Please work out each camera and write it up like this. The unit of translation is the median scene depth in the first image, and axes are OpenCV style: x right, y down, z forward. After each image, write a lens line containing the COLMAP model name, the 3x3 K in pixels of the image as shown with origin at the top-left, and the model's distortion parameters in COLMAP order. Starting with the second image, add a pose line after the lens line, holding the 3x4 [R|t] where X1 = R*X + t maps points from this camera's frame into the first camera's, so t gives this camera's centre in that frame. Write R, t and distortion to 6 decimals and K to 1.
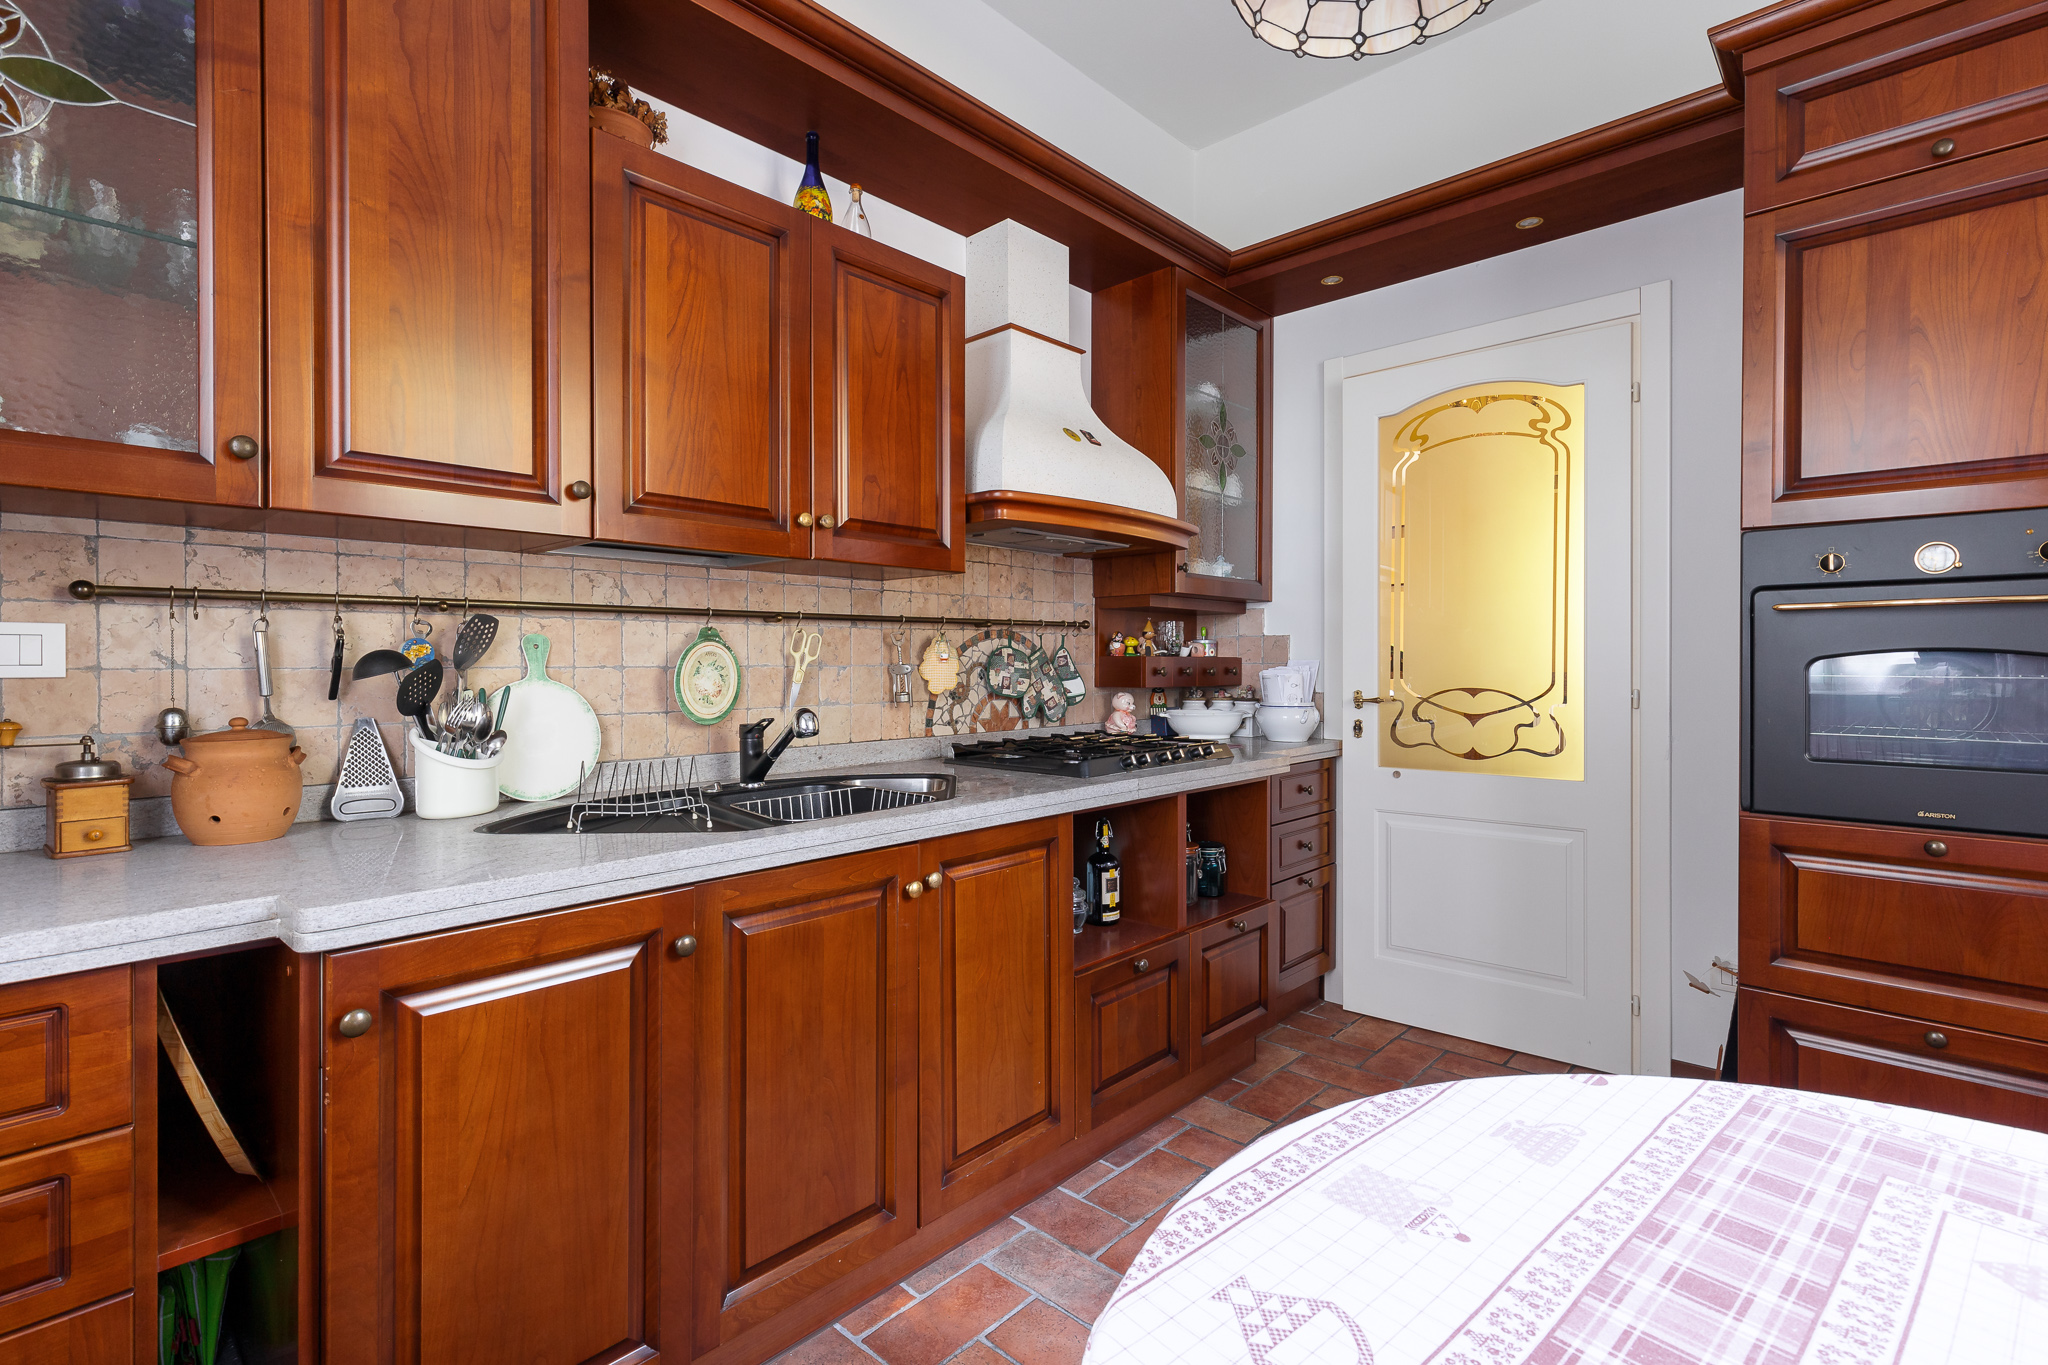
lens RADIAL K [[960.7, 0, 961.7], [0, 960.7, 660.7], [0, 0, 1]] dist [0.031691, -0.004316]
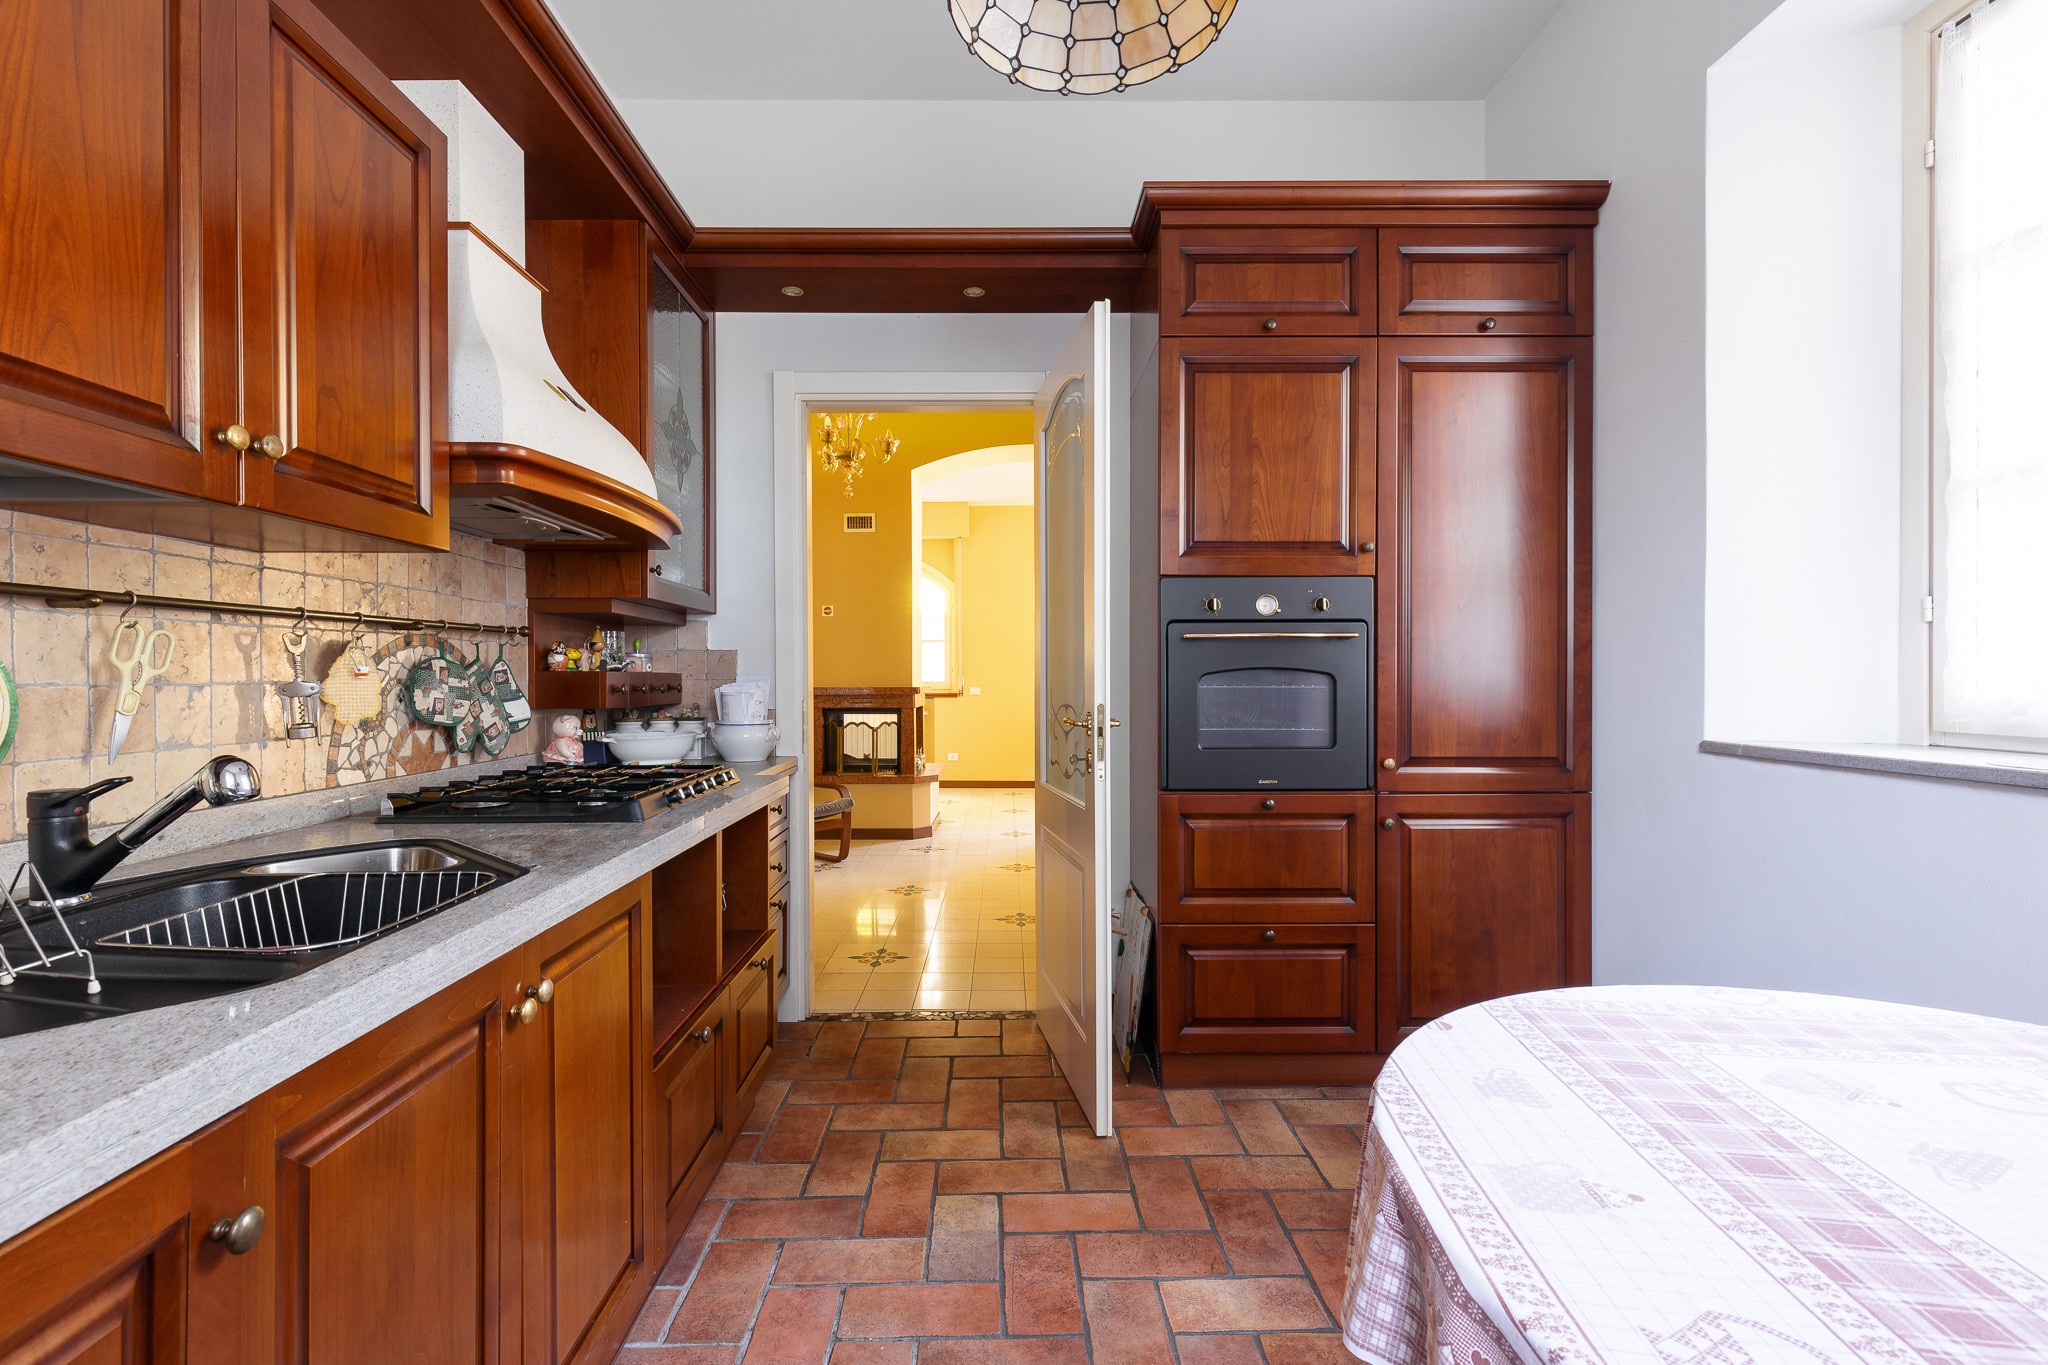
lens RADIAL K [[960.7, 0, 1001.7], [0, 960.7, 681.5], [0, 0, 1]] dist [0.031691, -0.004316]
pose [[0.709694, -0.002597, 0.704505, -0.191798], [-0.000498, 0.999991, 0.004188, 0.000637], [-0.704509, -0.003323, 0.709687, 0.179107]]
